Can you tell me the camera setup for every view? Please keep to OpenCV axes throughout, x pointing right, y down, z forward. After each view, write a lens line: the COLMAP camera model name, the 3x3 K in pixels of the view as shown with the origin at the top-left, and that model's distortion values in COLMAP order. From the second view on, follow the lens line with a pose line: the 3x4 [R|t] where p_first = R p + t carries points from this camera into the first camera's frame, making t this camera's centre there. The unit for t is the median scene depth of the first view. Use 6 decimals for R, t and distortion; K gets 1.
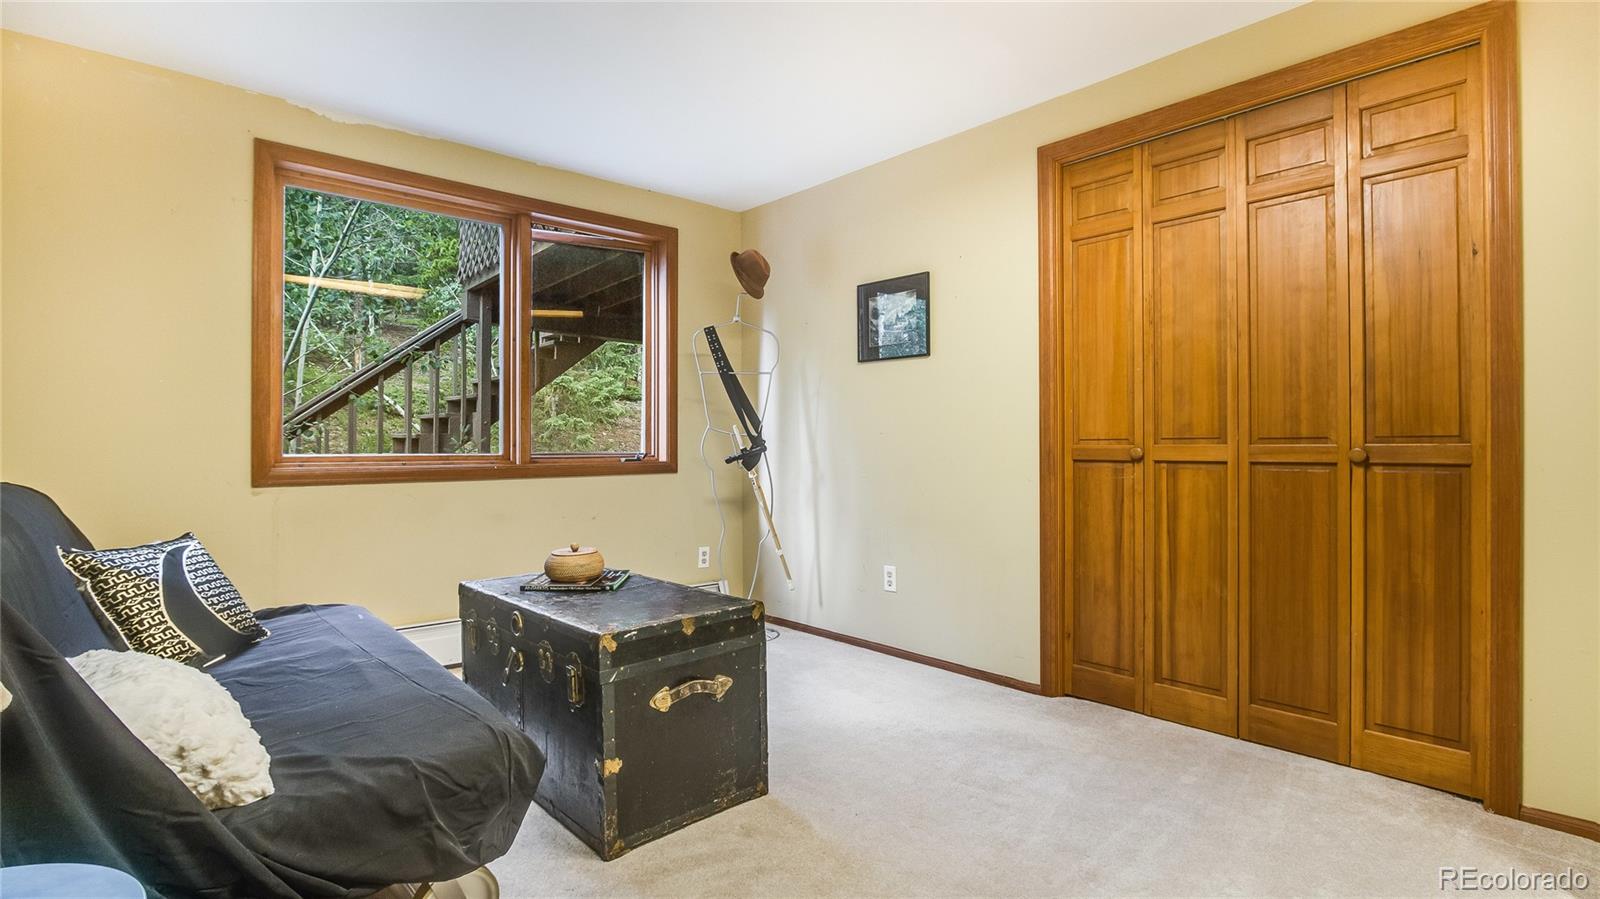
lens RADIAL K [[757.3, 0, 786.7], [0, 757.3, 445.3], [0, 0, 1]] dist [-0.023051, 0.000336]
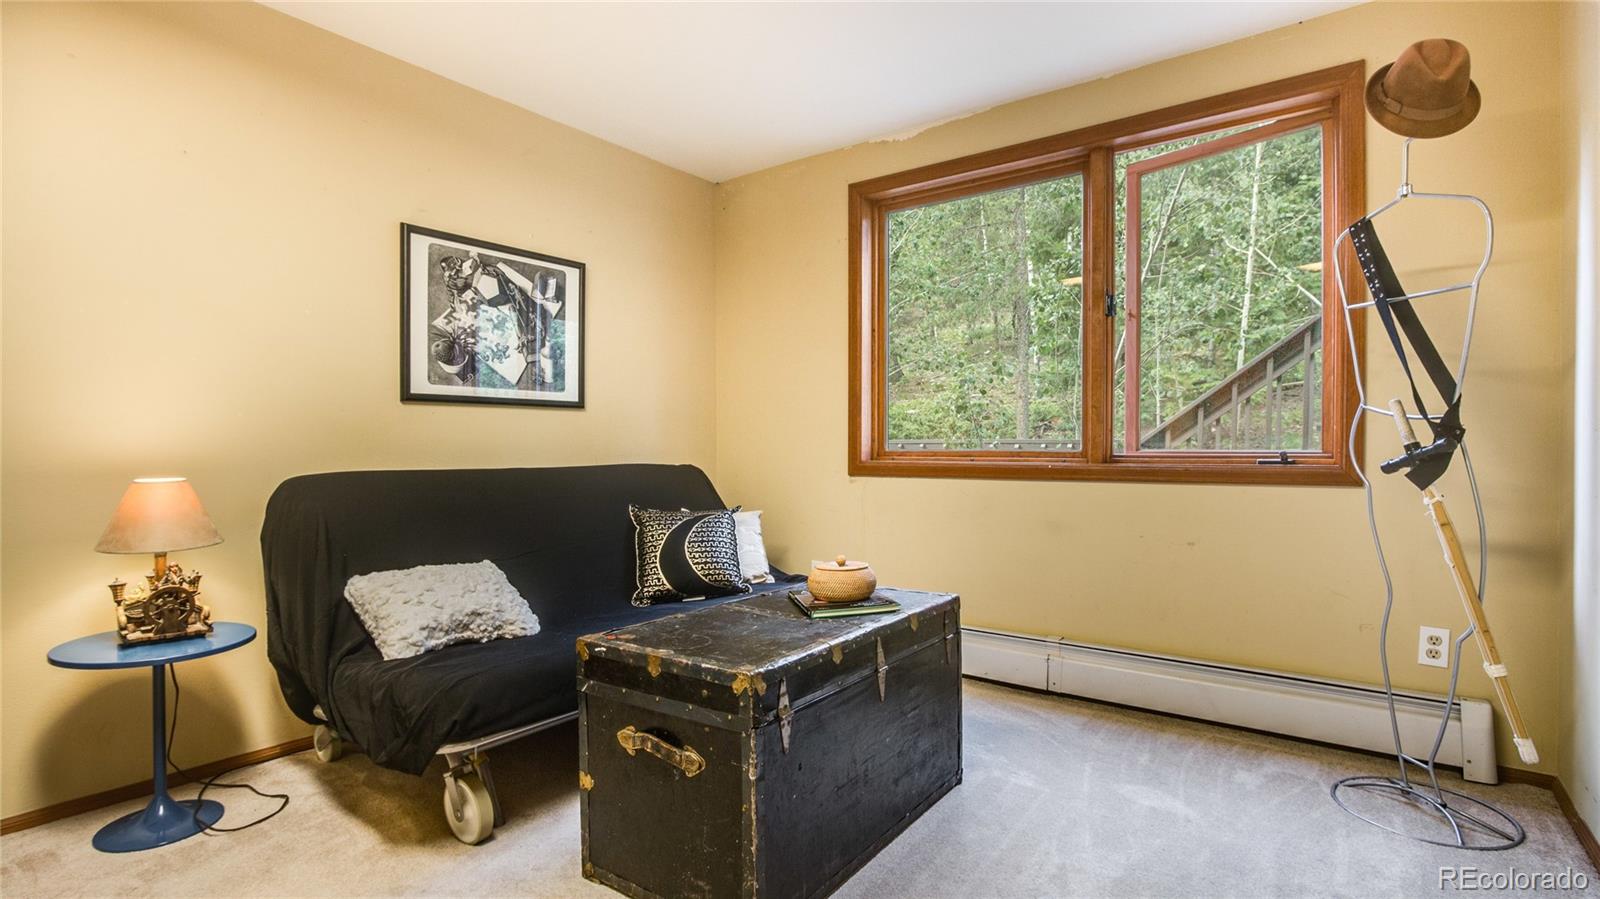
lens RADIAL K [[757.3, 0, 786.7], [0, 757.3, 445.3], [0, 0, 1]] dist [-0.023051, 0.000336]
pose [[0.196380, 0.003033, -0.980523, 0.617045], [0.005893, 0.999974, 0.004273, 0.001655], [0.980510, -0.006617, 0.196357, 0.882648]]
